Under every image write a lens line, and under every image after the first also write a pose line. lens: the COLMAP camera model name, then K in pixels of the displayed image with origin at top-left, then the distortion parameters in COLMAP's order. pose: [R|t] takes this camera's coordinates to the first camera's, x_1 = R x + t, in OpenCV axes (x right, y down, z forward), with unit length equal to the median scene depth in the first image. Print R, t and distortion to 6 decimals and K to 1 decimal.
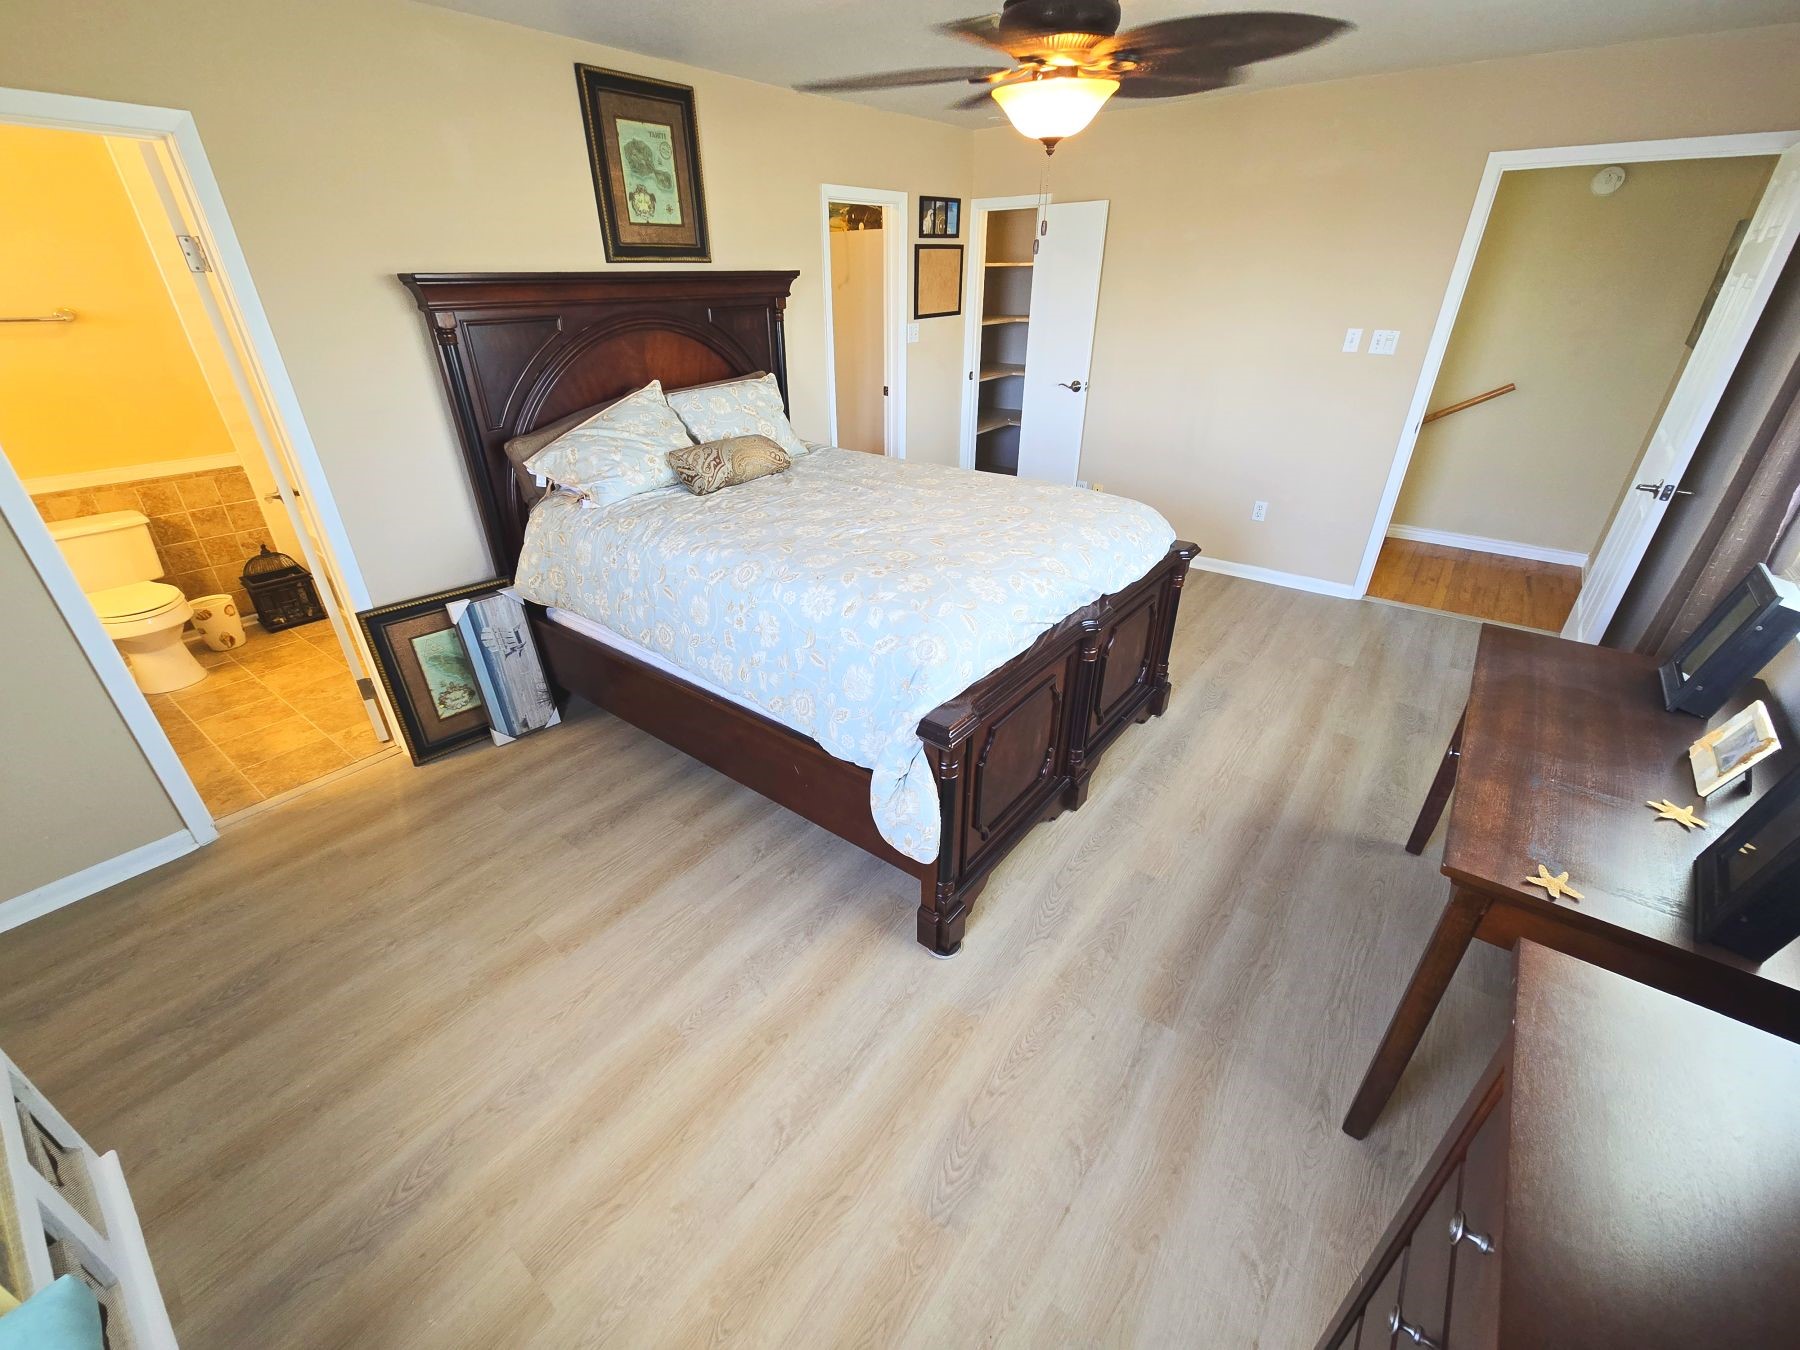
lens RADIAL K [[742.5, 0, 896.8], [0, 742.5, 668.3], [0, 0, 1]] dist [0.000879, 0.000529]
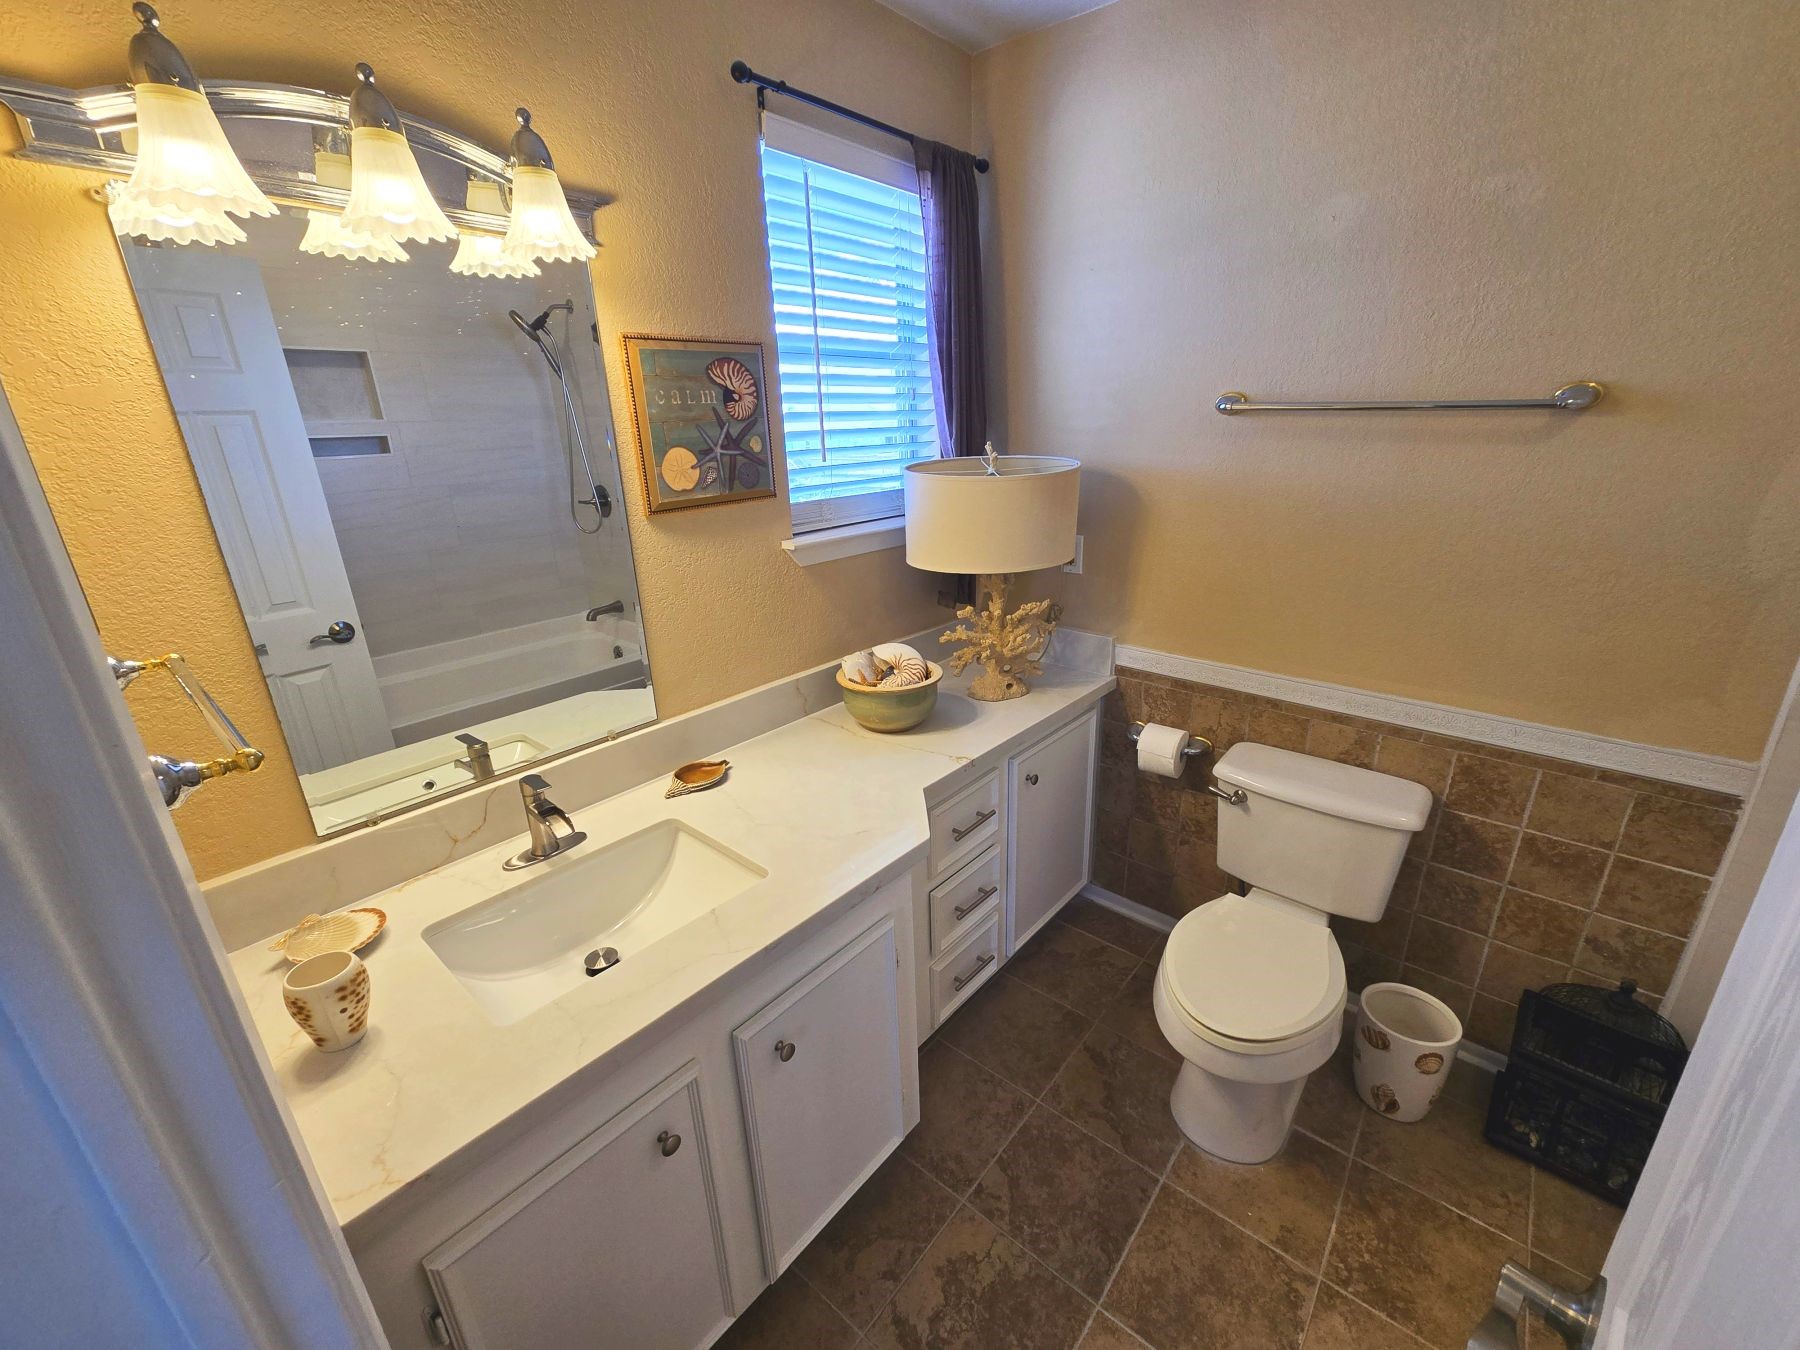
lens RADIAL K [[742.5, 0, 908.6], [0, 742.5, 673.3], [0, 0, 1]] dist [0.000879, 0.000529]
pose [[-0.044602, 0.335417, -0.941013, -0.663116], [-0.451136, 0.833672, 0.318539, -0.312819], [0.891340, 0.438732, 0.114135, 0.697701]]
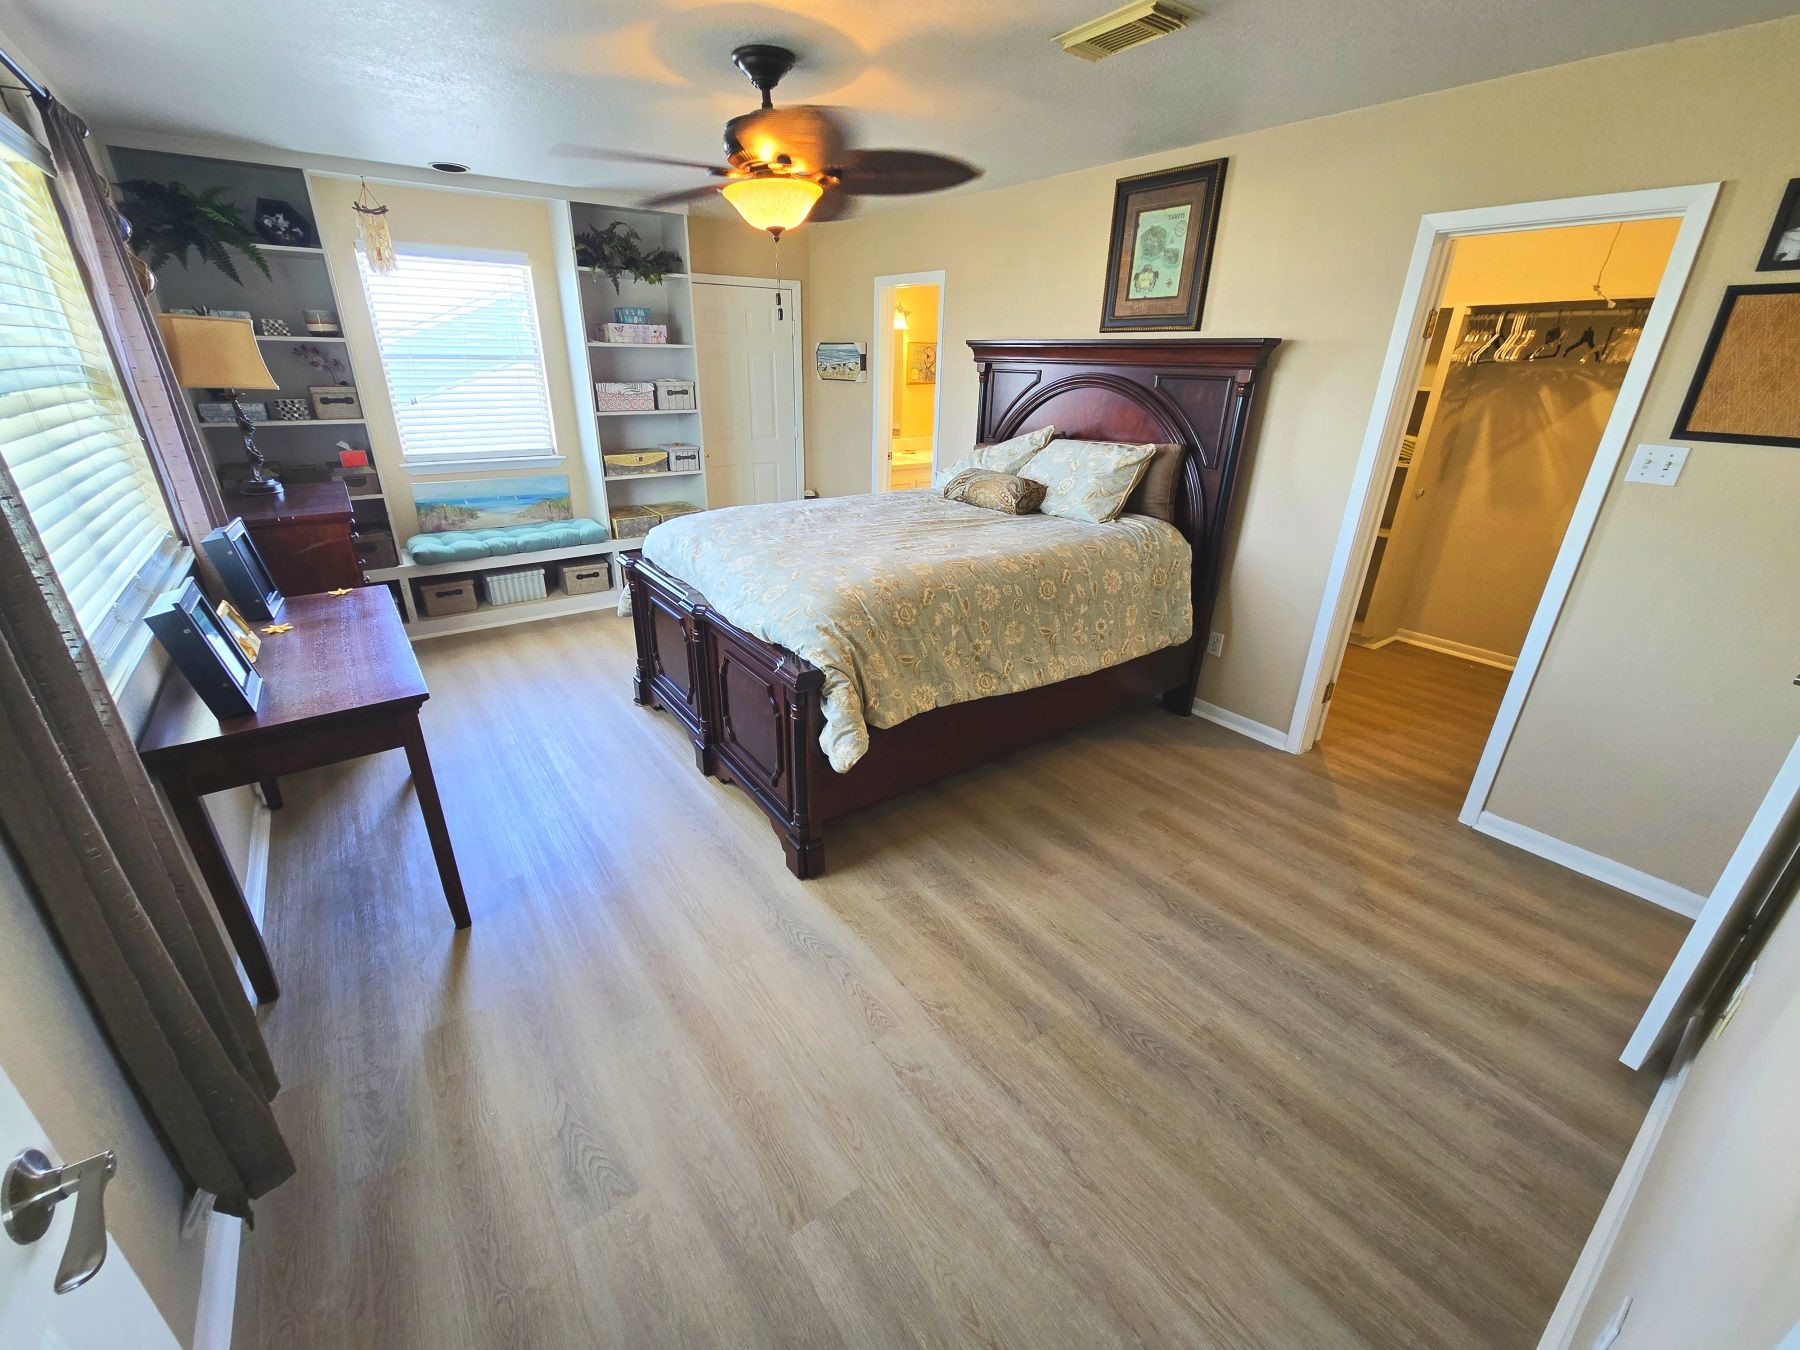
lens RADIAL K [[742.5, 0, 896.0], [0, 742.5, 676.2], [0, 0, 1]] dist [0.000879, 0.000529]
pose [[-0.276865, 0.394655, -0.876124, 0.953050], [-0.459578, 0.746337, 0.481424, -0.536709], [0.843880, 0.535937, -0.025259, 1.009472]]
